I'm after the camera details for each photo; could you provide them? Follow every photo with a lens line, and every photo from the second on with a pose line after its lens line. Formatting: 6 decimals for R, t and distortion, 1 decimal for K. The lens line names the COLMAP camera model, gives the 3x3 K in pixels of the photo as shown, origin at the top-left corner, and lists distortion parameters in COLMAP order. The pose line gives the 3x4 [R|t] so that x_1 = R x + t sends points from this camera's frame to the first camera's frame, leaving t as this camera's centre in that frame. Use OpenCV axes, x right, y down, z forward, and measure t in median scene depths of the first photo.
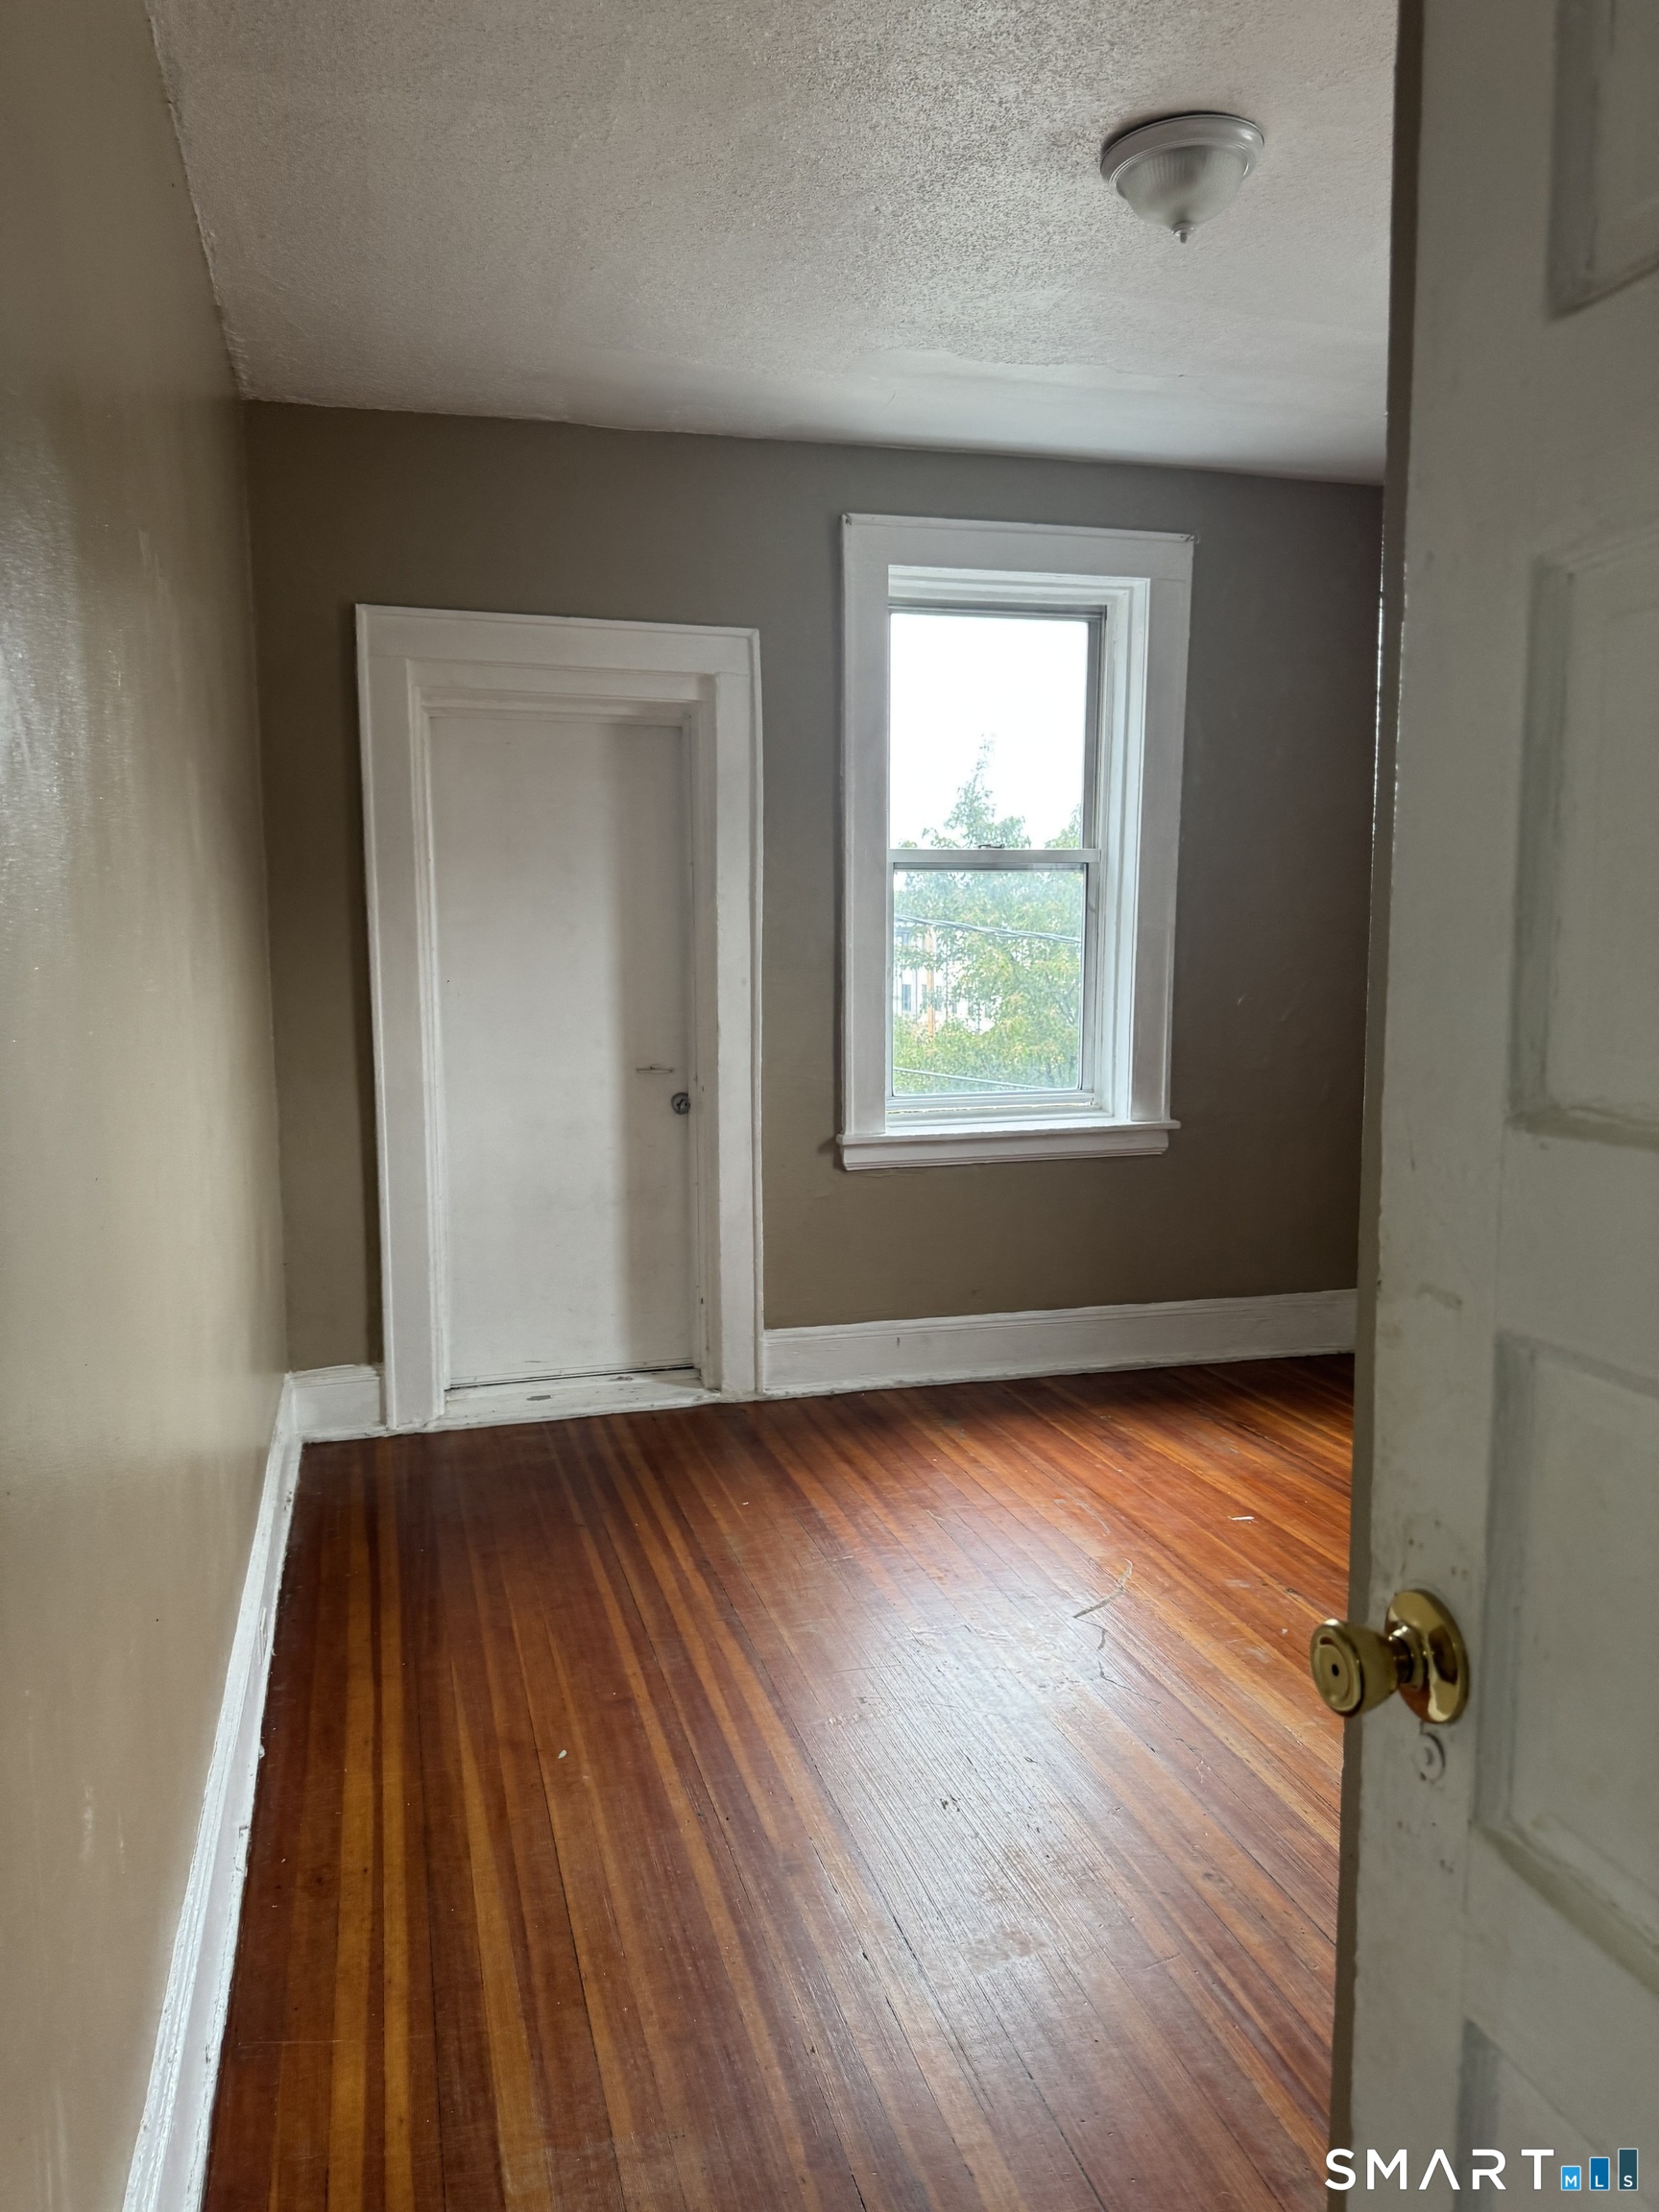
lens RADIAL K [[1537.4, 0, 829.5], [0, 1537.4, 1106.0], [0, 0, 1]] dist [0.012521, -0.004315]
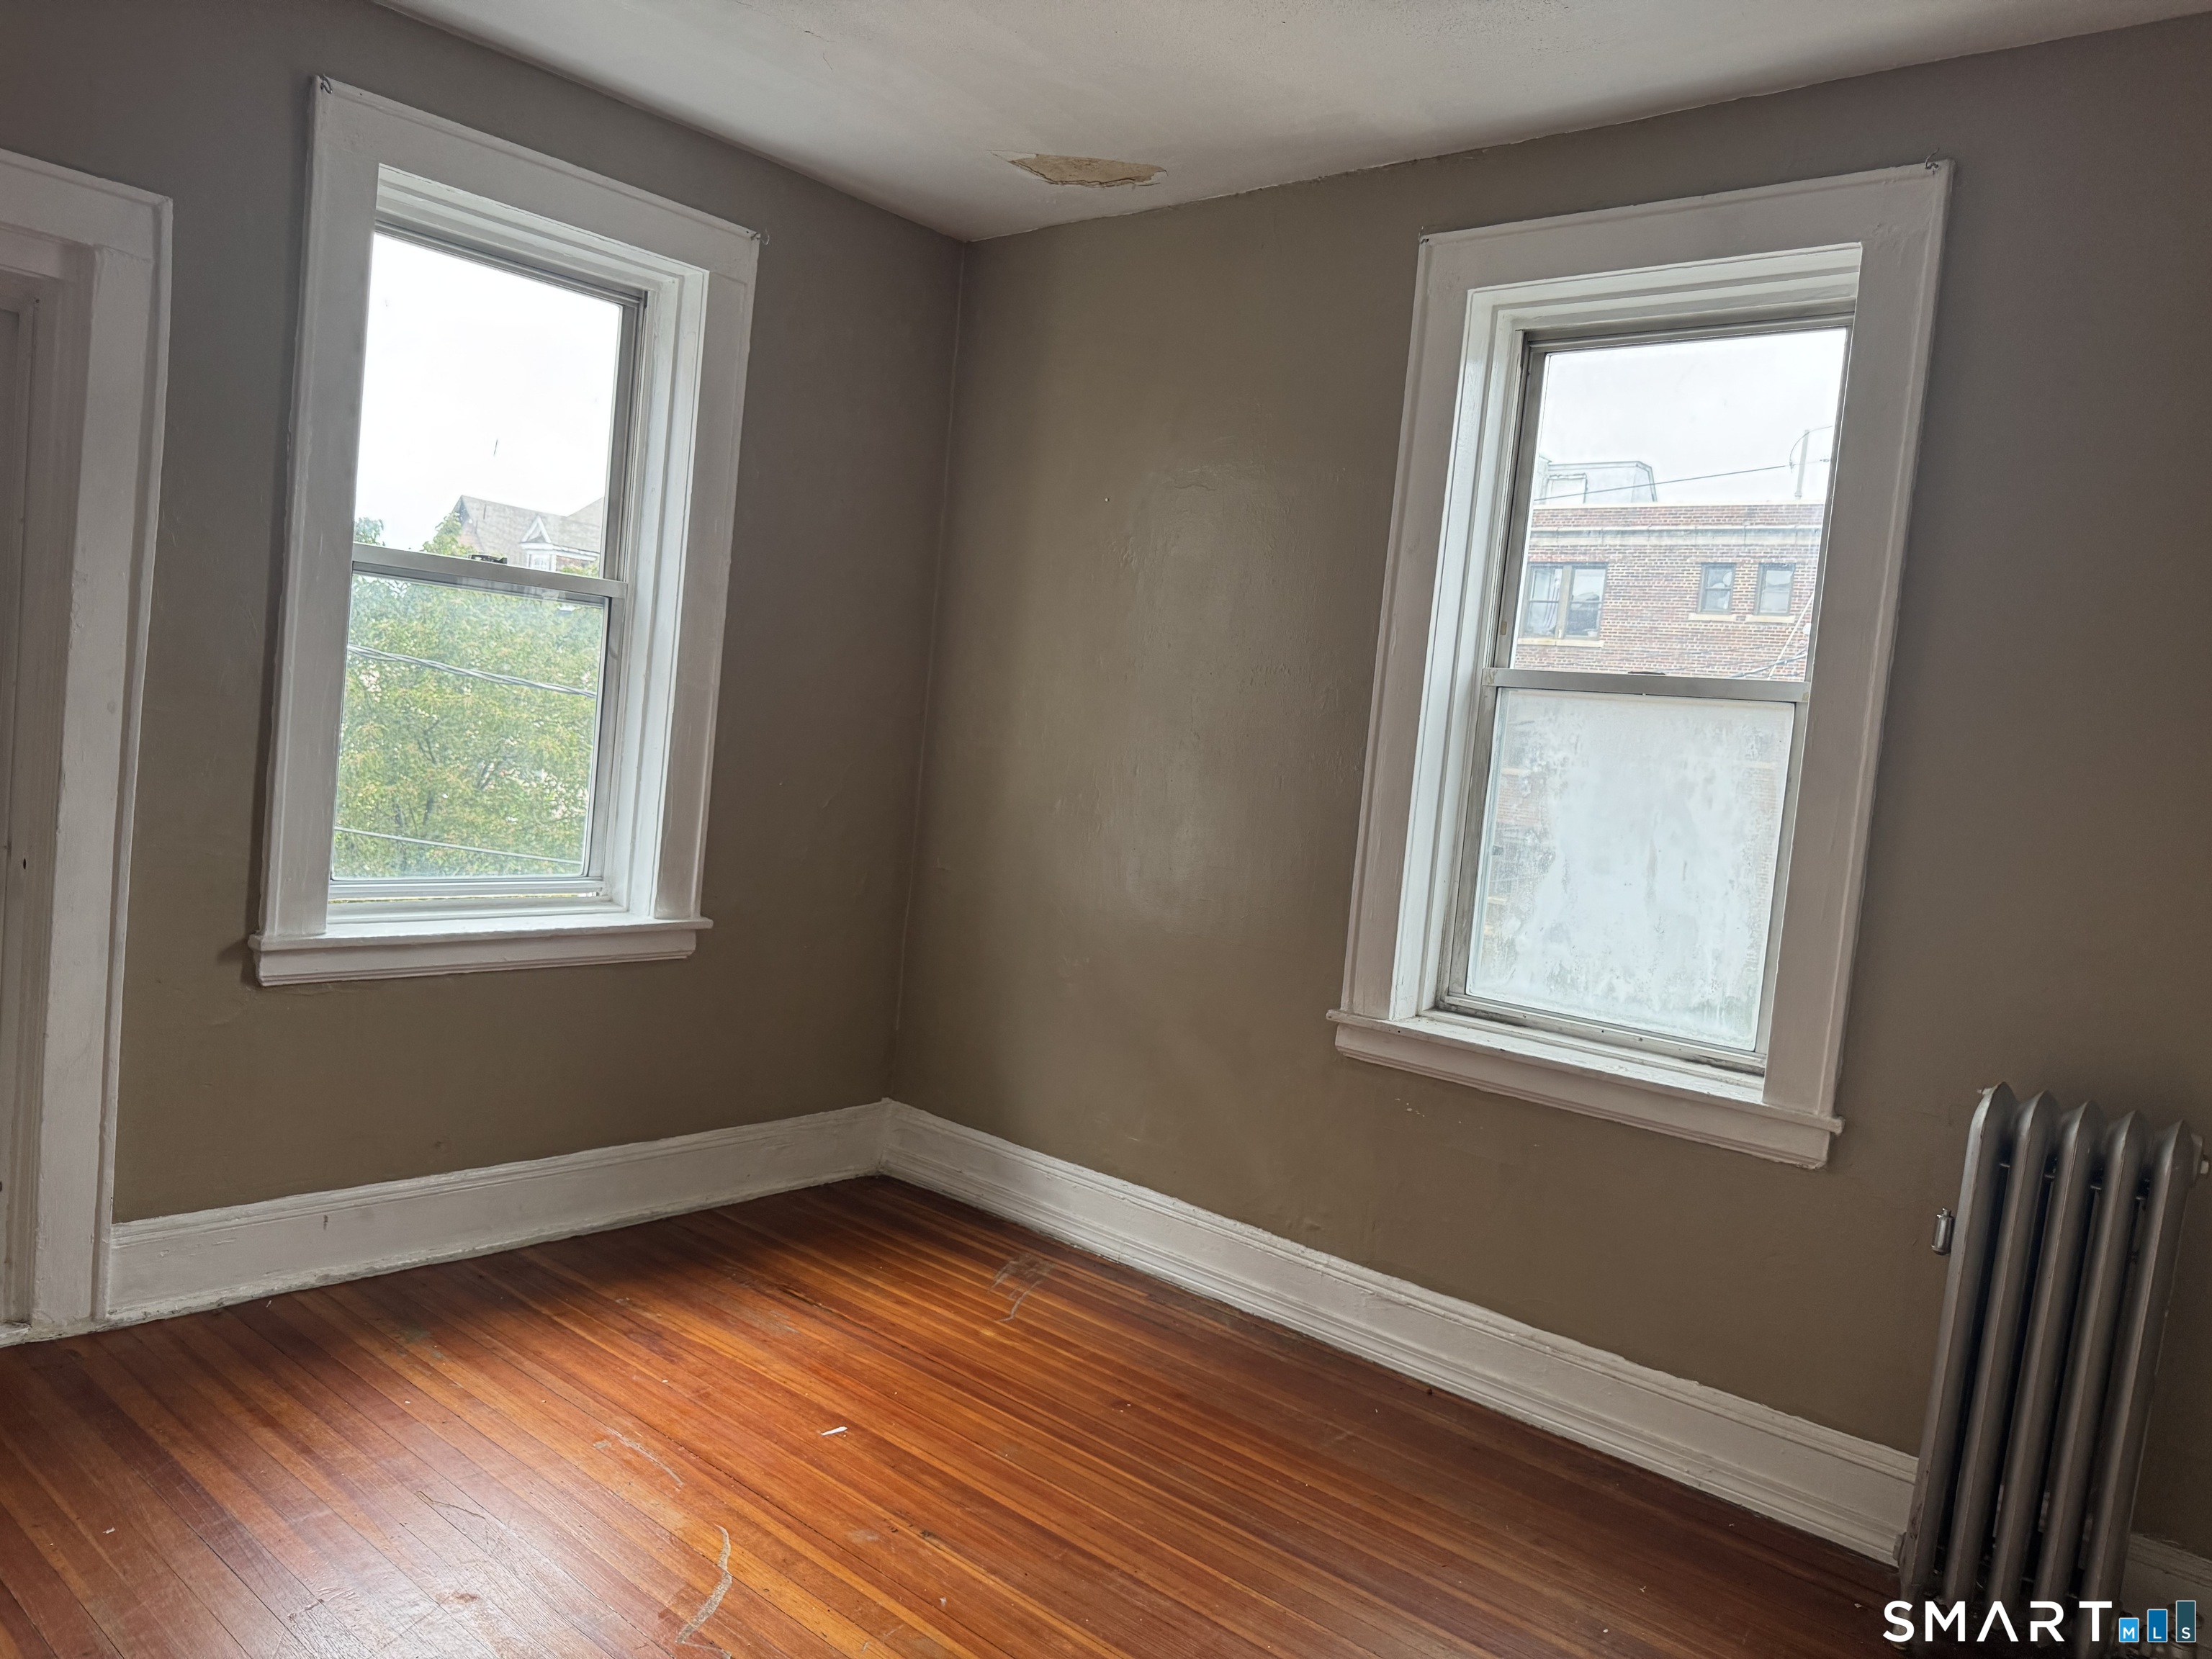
lens RADIAL K [[1564.3, 0, 1107.7], [0, 1564.3, 796.1], [0, 0, 1]] dist [0.003134, -0.012215]
pose [[0.827382, 0.056232, 0.558818, -0.079014], [-0.039173, 0.998330, -0.042458, -0.032186], [-0.560272, 0.013239, 0.828203, 0.193301]]
